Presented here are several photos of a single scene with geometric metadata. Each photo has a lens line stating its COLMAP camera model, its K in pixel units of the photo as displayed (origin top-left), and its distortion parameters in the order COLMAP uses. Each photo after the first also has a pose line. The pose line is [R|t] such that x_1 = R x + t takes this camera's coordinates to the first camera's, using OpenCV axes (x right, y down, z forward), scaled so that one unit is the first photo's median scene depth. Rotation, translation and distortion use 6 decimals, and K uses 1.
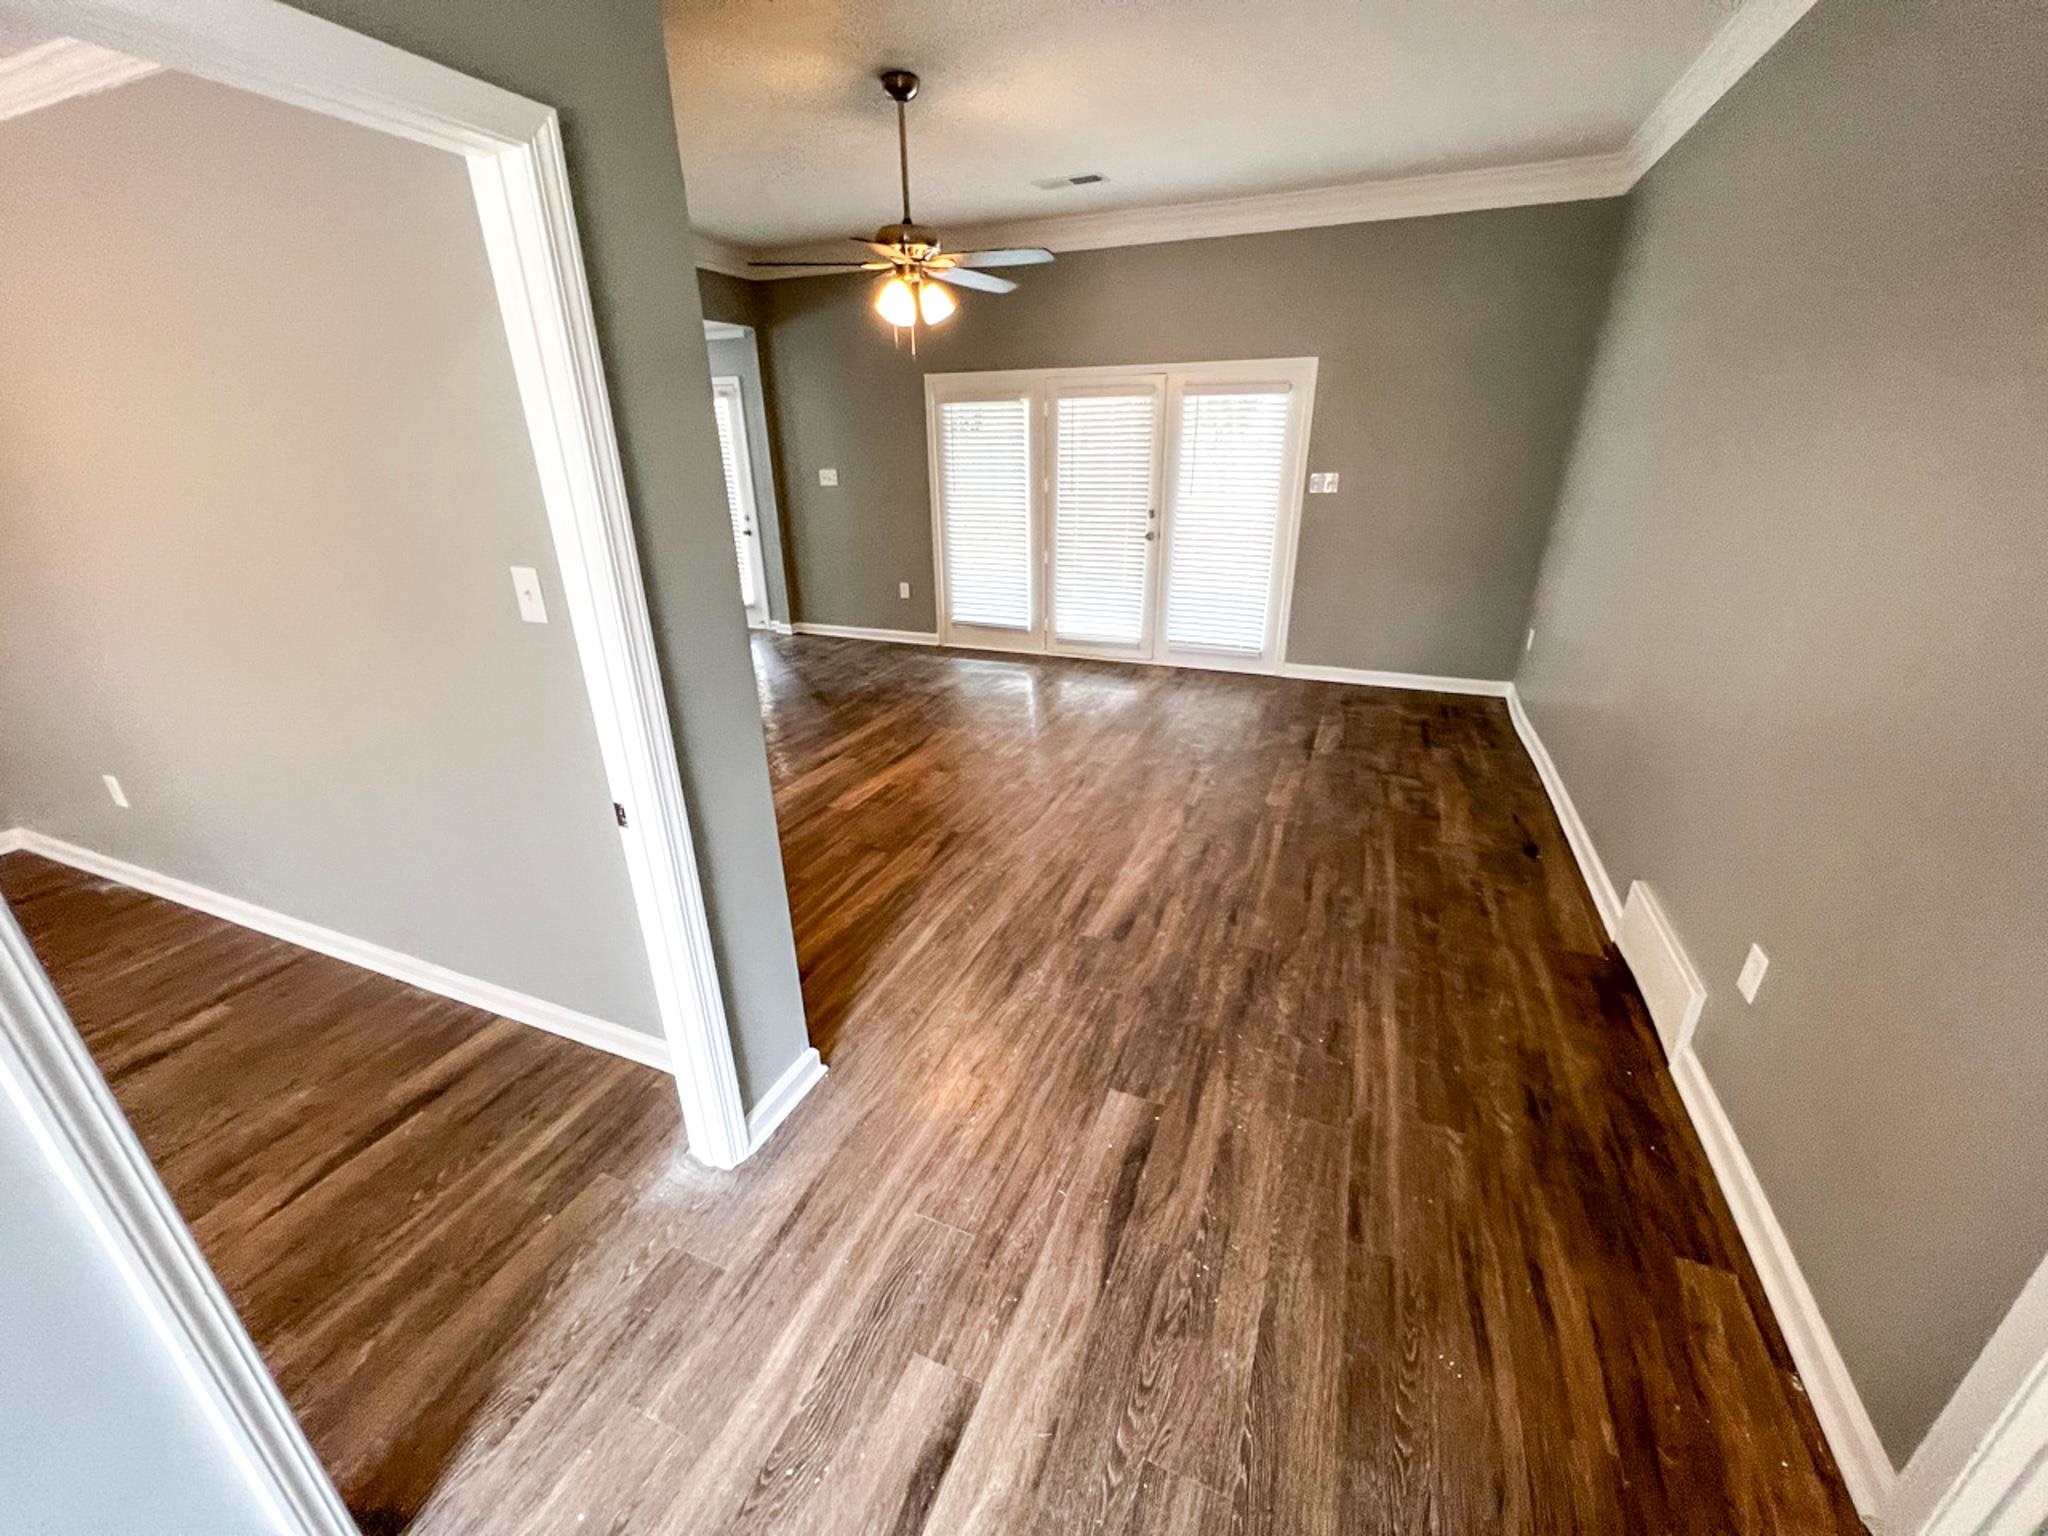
lens RADIAL K [[821.2, 0, 1020.1], [0, 821.2, 774.5], [0, 0, 1]] dist [0.004480, -0.002137]
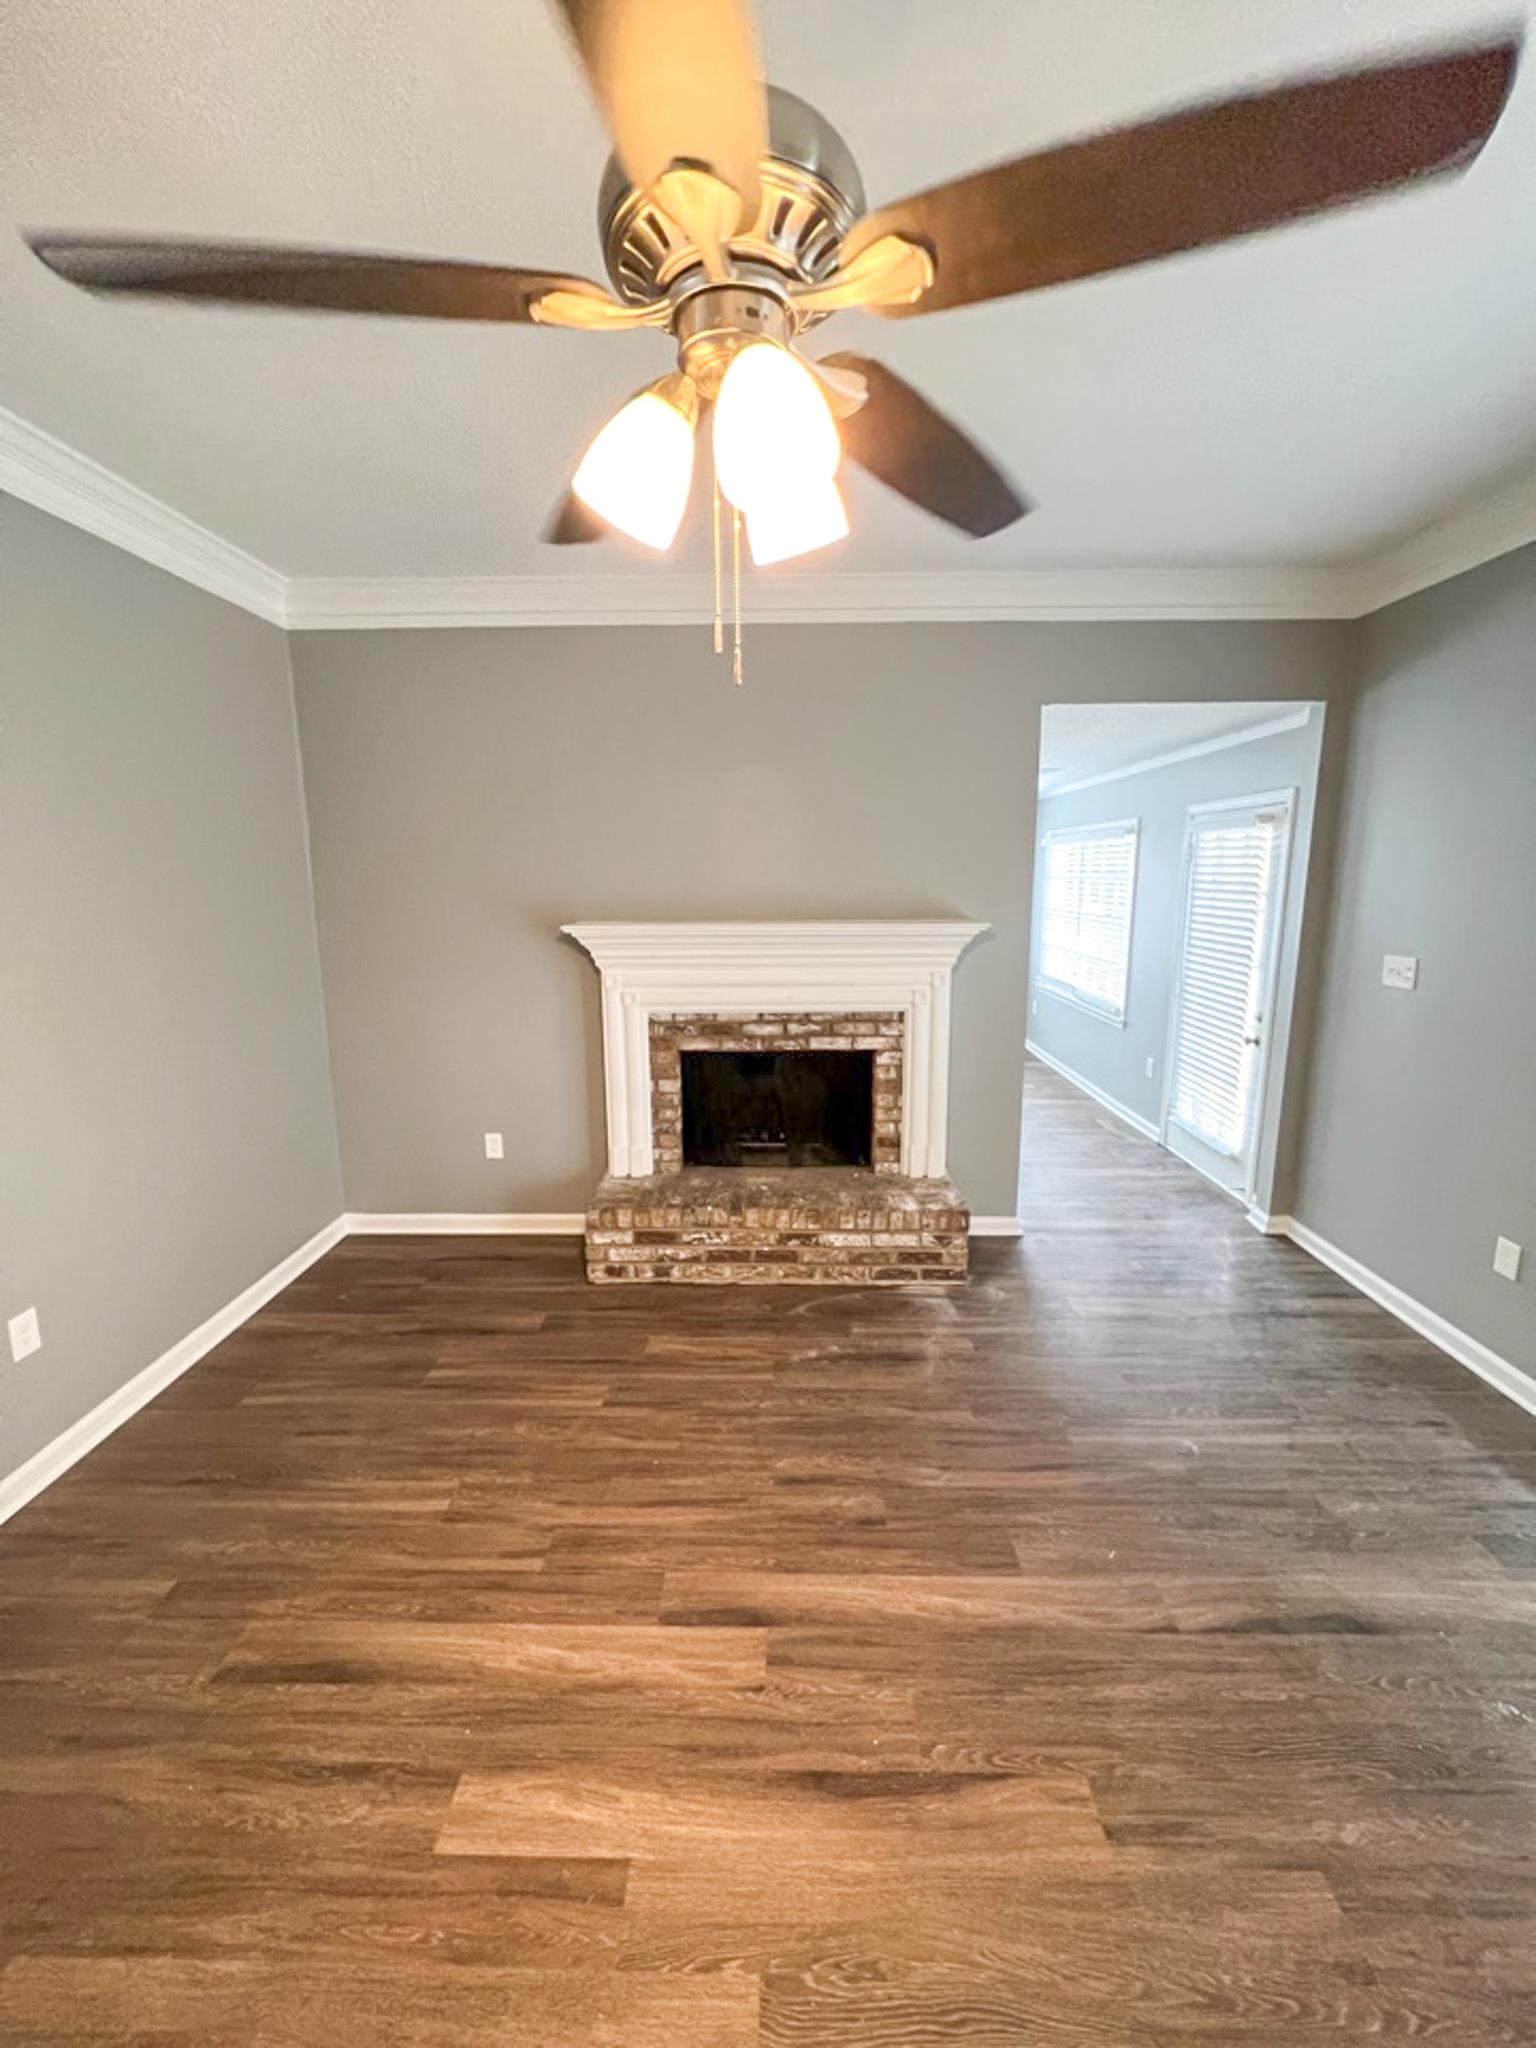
lens RADIAL K [[821.2, 0, 770.6], [0, 821.2, 1018.8], [0, 0, 1]] dist [0.004480, -0.002137]
pose [[0.368864, 0.174777, -0.912903, 0.091244], [-0.357108, 0.933429, 0.034416, -0.275517], [0.858145, 0.313310, 0.406723, 0.621943]]
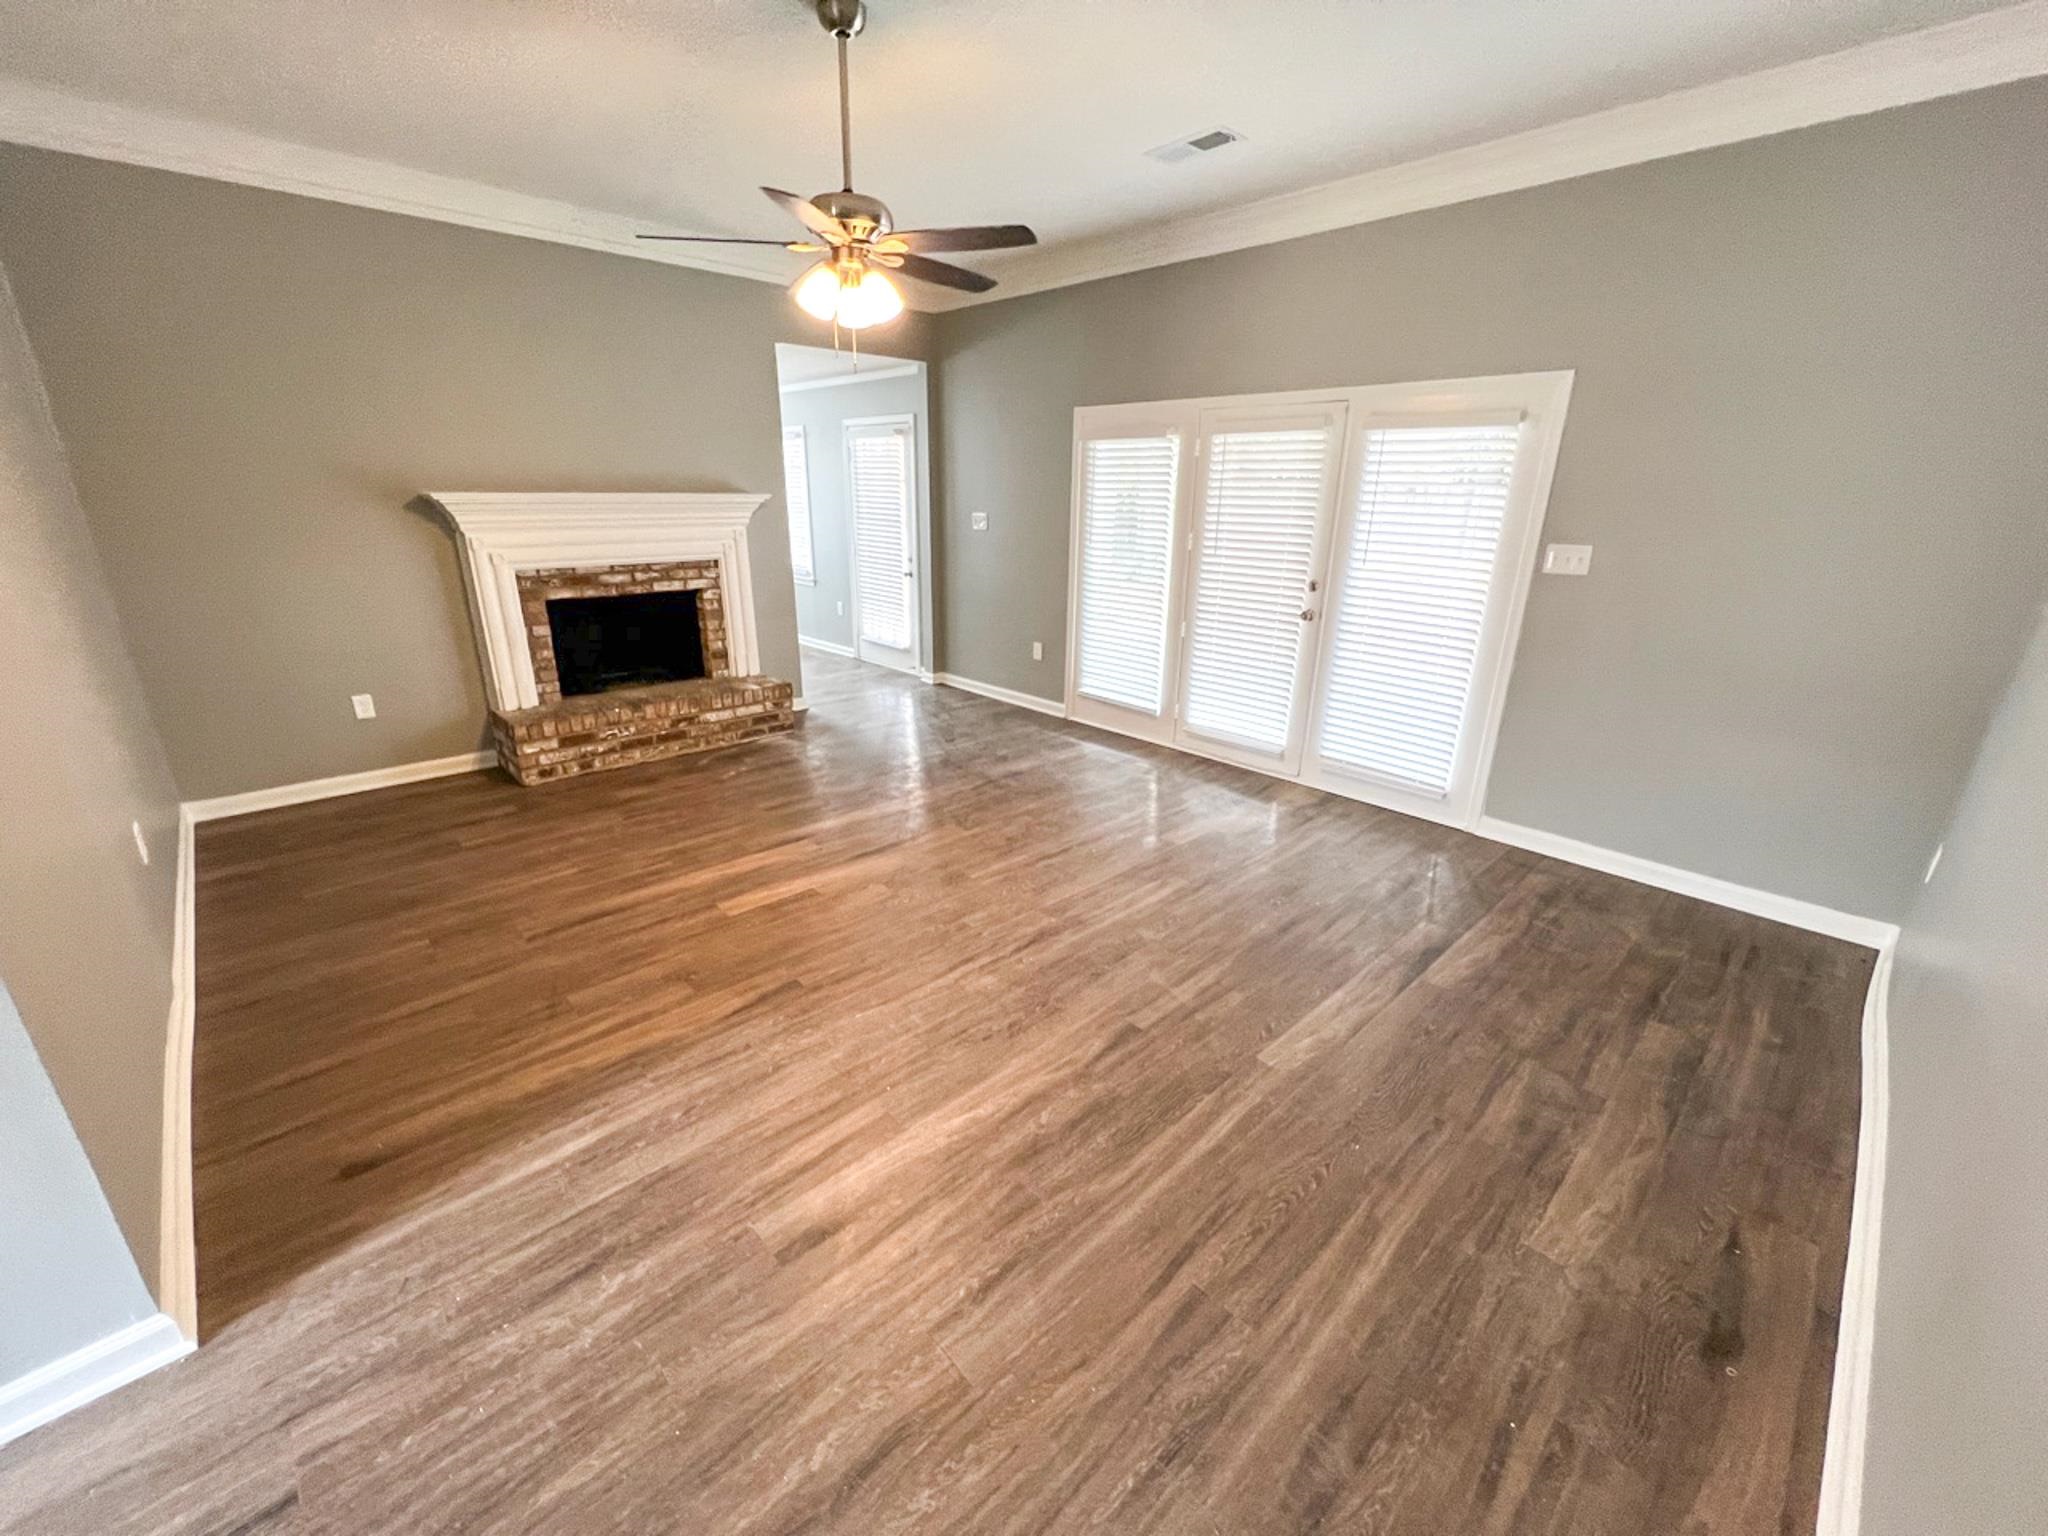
lens RADIAL K [[821.2, 0, 1024.0], [0, 821.2, 770.8], [0, 0, 1]] dist [0.004480, -0.002137]
pose [[0.913358, 0.158581, -0.375006, 0.244338], [-0.181042, 0.983153, -0.025190, -0.093409], [0.364694, 0.090899, 0.926680, 0.247860]]
